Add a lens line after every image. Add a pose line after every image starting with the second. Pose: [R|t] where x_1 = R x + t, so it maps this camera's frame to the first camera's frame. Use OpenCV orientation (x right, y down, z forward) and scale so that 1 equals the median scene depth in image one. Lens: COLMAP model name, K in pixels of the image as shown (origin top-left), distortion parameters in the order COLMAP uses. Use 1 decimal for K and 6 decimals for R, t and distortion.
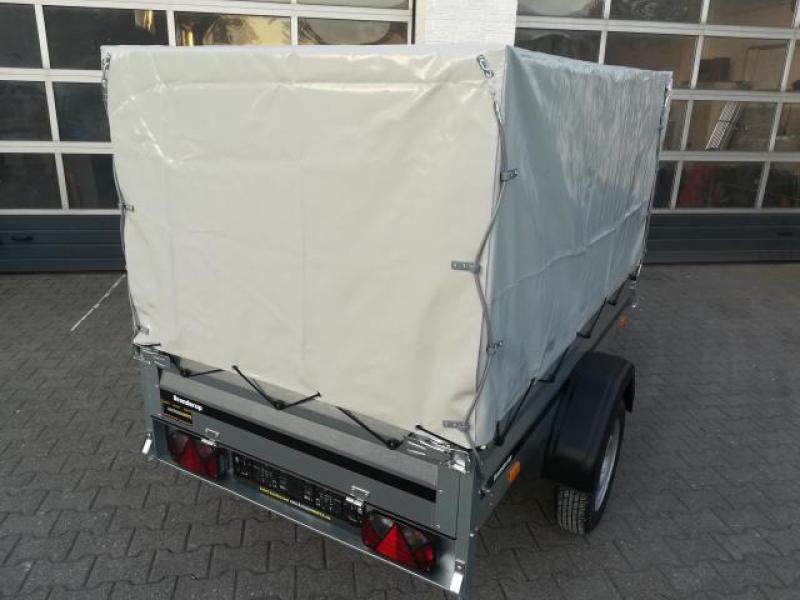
lens RADIAL K [[631.2, 0, 395.6], [0, 631.2, 299.9], [0, 0, 1]] dist [0.005222, -0.004719]
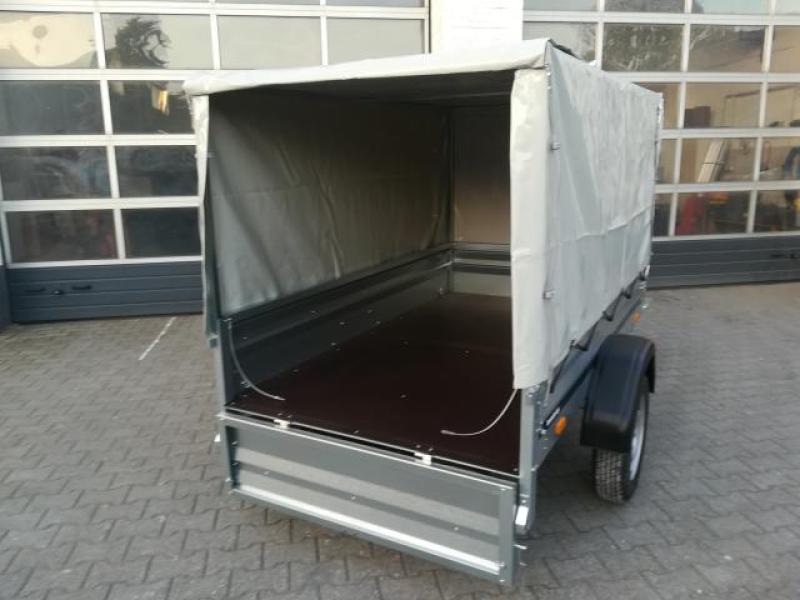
lens RADIAL K [[634.7, 0, 400.0], [0, 634.7, 300.0], [0, 0, 1]] dist [0.002660, -0.004633]
pose [[0.998765, -0.048594, 0.010316, -0.078501], [0.049423, 0.992968, -0.107569, 0.098465], [-0.005016, 0.107947, 0.994144, -0.125596]]
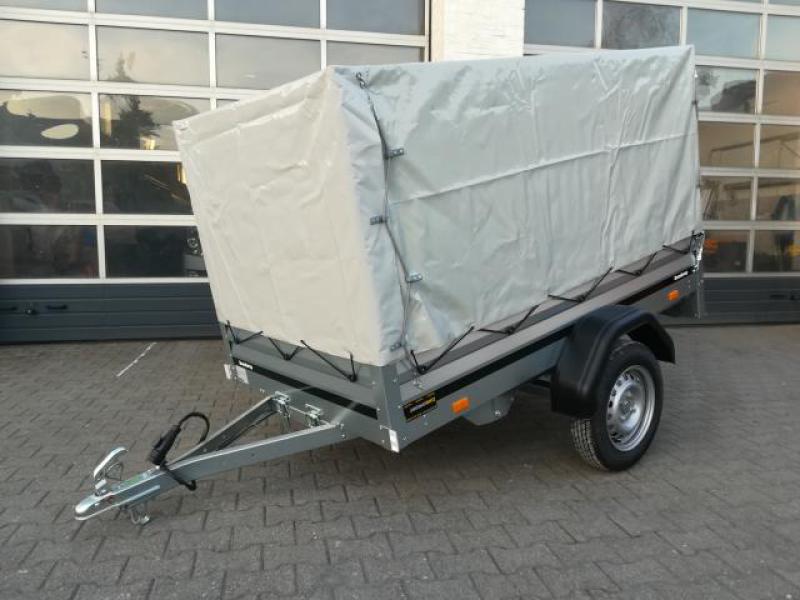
lens RADIAL K [[634.7, 0, 395.5], [0, 634.7, 303.3], [0, 0, 1]] dist [0.003463, -0.007497]
pose [[0.998659, -0.028154, 0.043435, -0.126612], [0.036559, 0.977690, -0.206848, 0.182362], [-0.036642, 0.208158, 0.977409, -0.034651]]
